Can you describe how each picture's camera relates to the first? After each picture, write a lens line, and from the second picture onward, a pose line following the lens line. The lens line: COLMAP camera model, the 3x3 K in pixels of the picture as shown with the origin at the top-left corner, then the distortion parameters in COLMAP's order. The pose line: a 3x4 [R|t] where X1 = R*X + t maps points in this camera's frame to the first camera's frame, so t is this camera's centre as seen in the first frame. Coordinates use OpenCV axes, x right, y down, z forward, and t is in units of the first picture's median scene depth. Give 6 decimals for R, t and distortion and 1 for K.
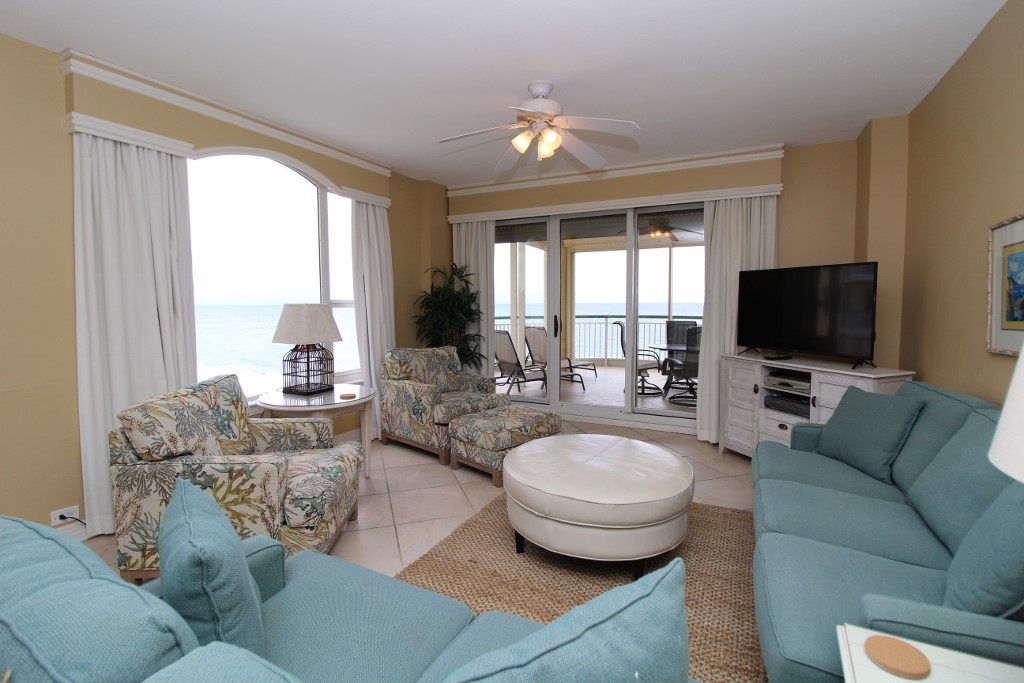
lens RADIAL K [[473.3, 0, 512.4], [0, 473.3, 328.0], [0, 0, 1]] dist [-0.002901, -0.010676]
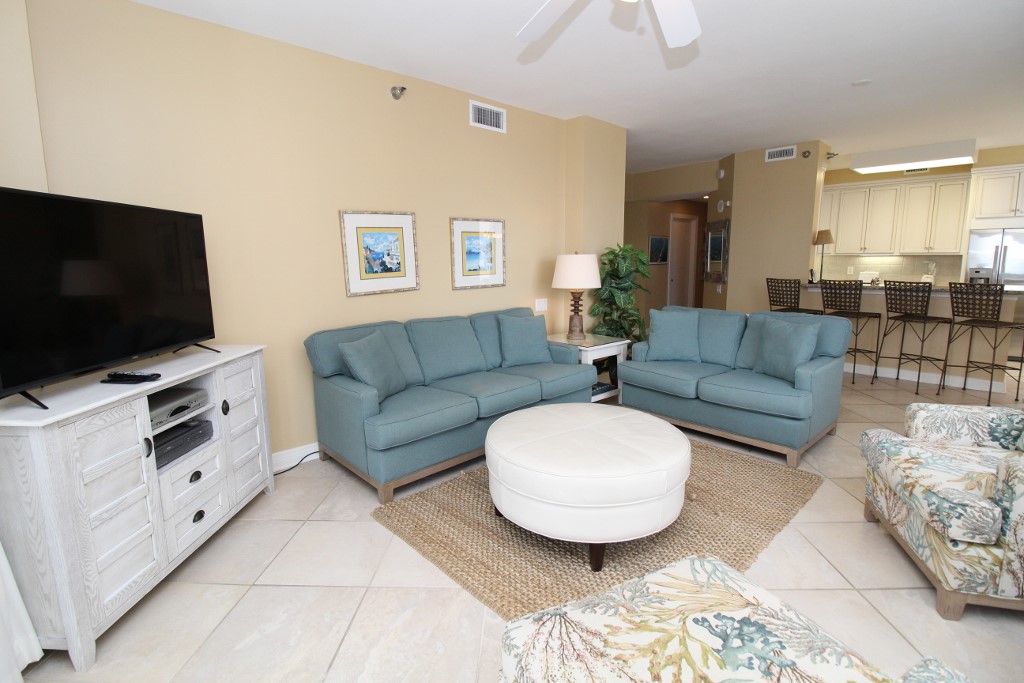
lens RADIAL K [[473.3, 0, 512.4], [0, 473.3, 328.0], [0, 0, 1]] dist [-0.002901, -0.010676]
pose [[-0.935677, -0.038016, 0.350804, -0.005195], [0.033959, 0.979863, 0.196761, -0.074007], [-0.351220, 0.196018, -0.915545, 1.266619]]
